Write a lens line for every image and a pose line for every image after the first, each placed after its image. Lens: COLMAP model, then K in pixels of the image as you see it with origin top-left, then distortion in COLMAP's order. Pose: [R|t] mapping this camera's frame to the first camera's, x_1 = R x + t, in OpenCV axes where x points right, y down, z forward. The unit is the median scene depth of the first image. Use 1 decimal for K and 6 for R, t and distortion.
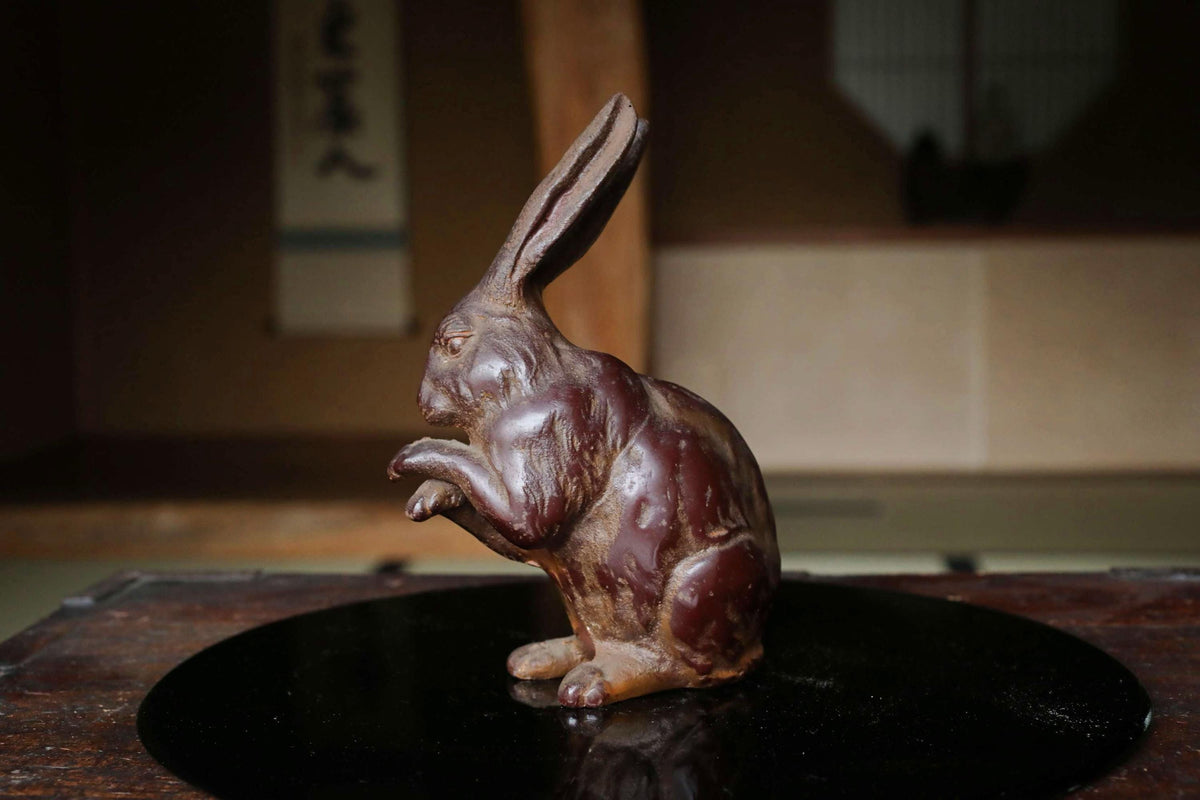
lens RADIAL K [[2016.2, 0, 597.1], [0, 2016.2, 391.1], [0, 0, 1]] dist [0.021413, 0.000000]
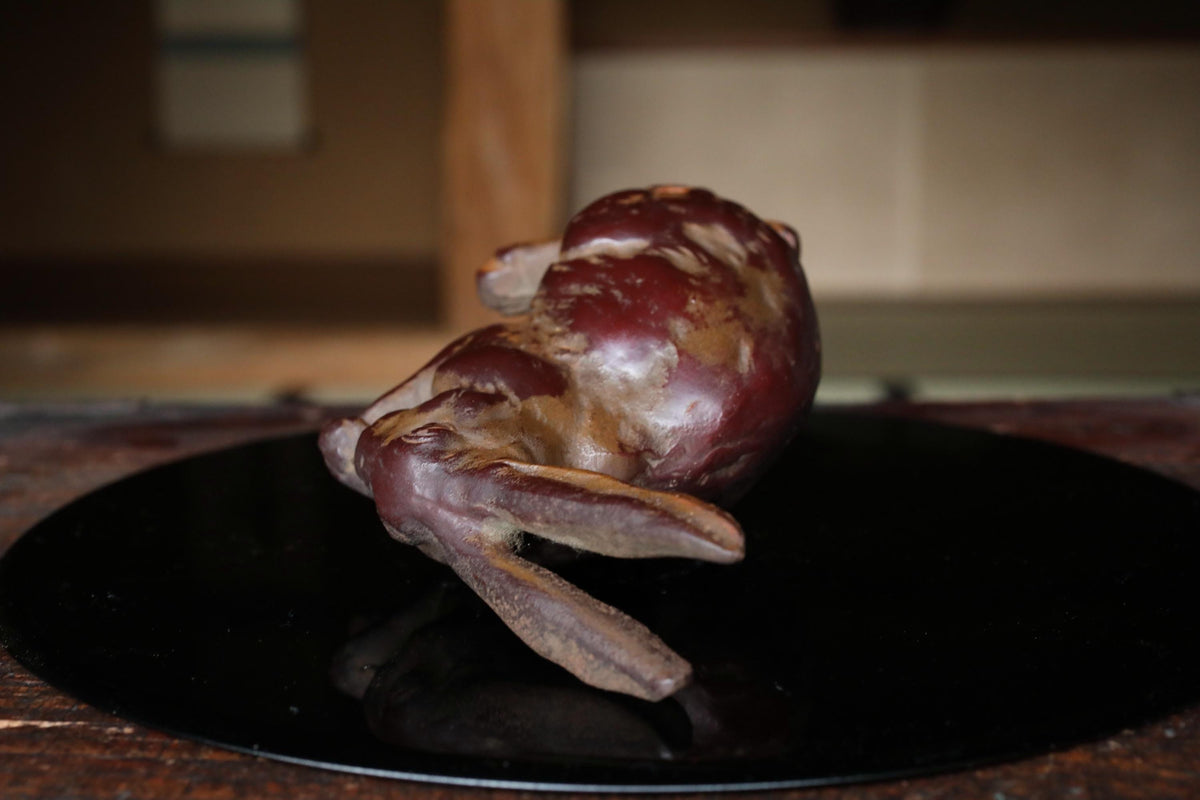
lens RADIAL K [[2016.2, 0, 607.6], [0, 2016.2, 401.1], [0, 0, 1]] dist [0.021413, 0.000000]
pose [[0.998336, -0.005493, 0.057400, -0.028280], [0.000349, 0.996009, 0.089249, 0.016867], [-0.057661, -0.089080, 0.994354, 0.181920]]
